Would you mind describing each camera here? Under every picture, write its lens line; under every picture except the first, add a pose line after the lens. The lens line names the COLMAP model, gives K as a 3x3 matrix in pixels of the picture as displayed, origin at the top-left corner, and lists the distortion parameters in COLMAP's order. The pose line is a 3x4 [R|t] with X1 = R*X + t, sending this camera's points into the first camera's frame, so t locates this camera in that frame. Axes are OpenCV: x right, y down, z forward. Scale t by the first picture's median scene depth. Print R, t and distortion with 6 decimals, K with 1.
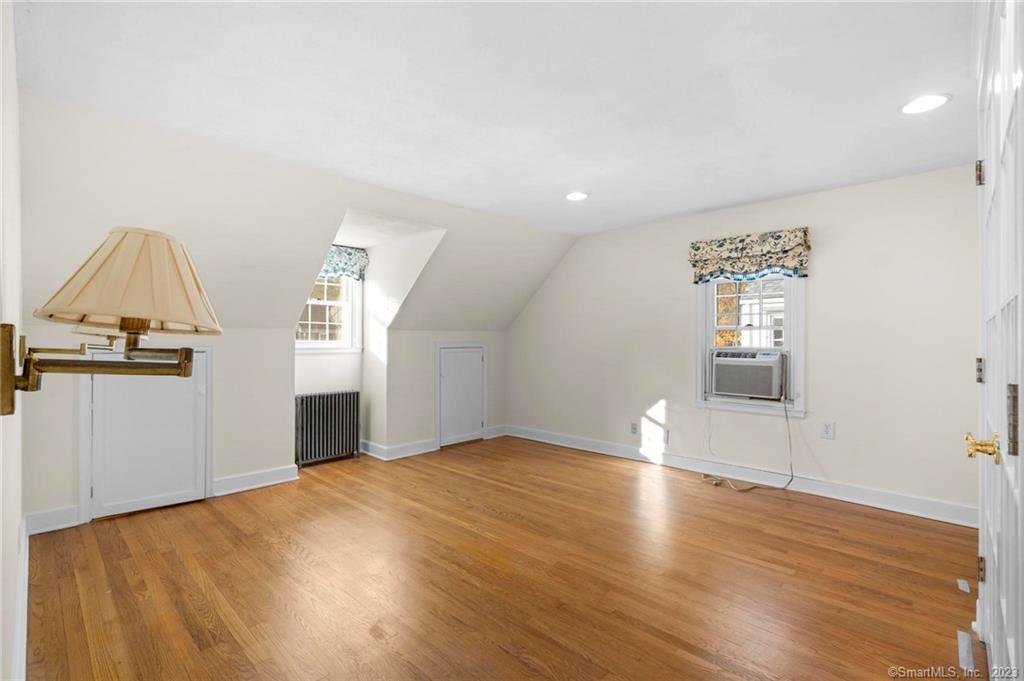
lens RADIAL K [[468.6, 0, 511.0], [0, 468.6, 343.5], [0, 0, 1]] dist [-0.009745, 0.003612]
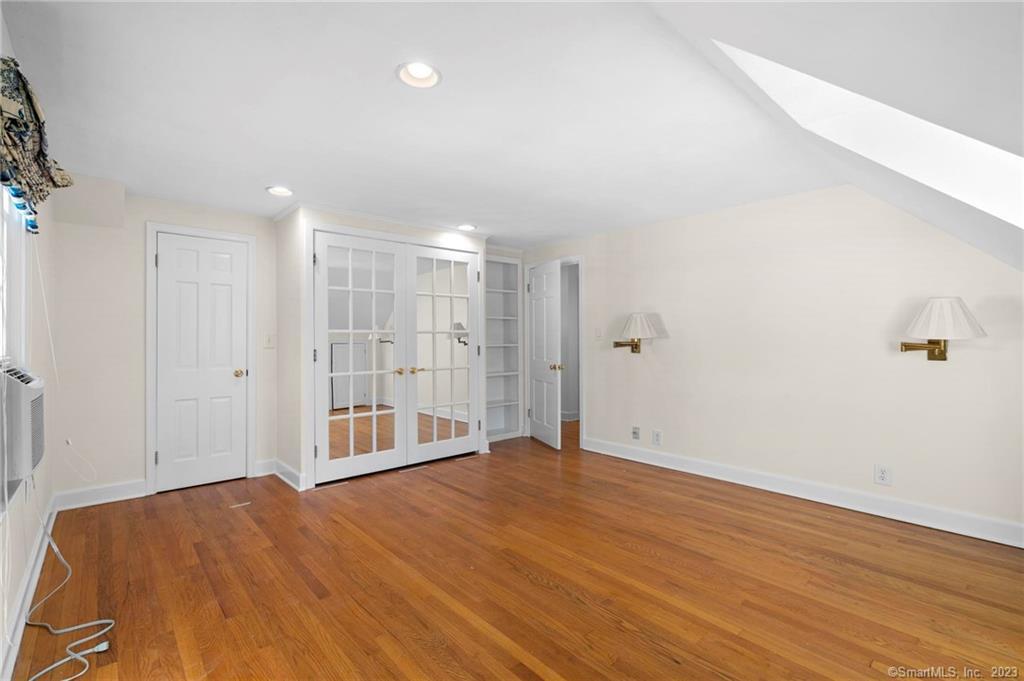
lens RADIAL K [[468.6, 0, 512.9], [0, 468.6, 337.5], [0, 0, 1]] dist [-0.009745, 0.003612]
pose [[-0.997421, 0.002802, 0.071721, -0.007519], [0.002919, 0.999995, 0.001536, -0.015197], [-0.071716, 0.001742, -0.997424, 2.004256]]
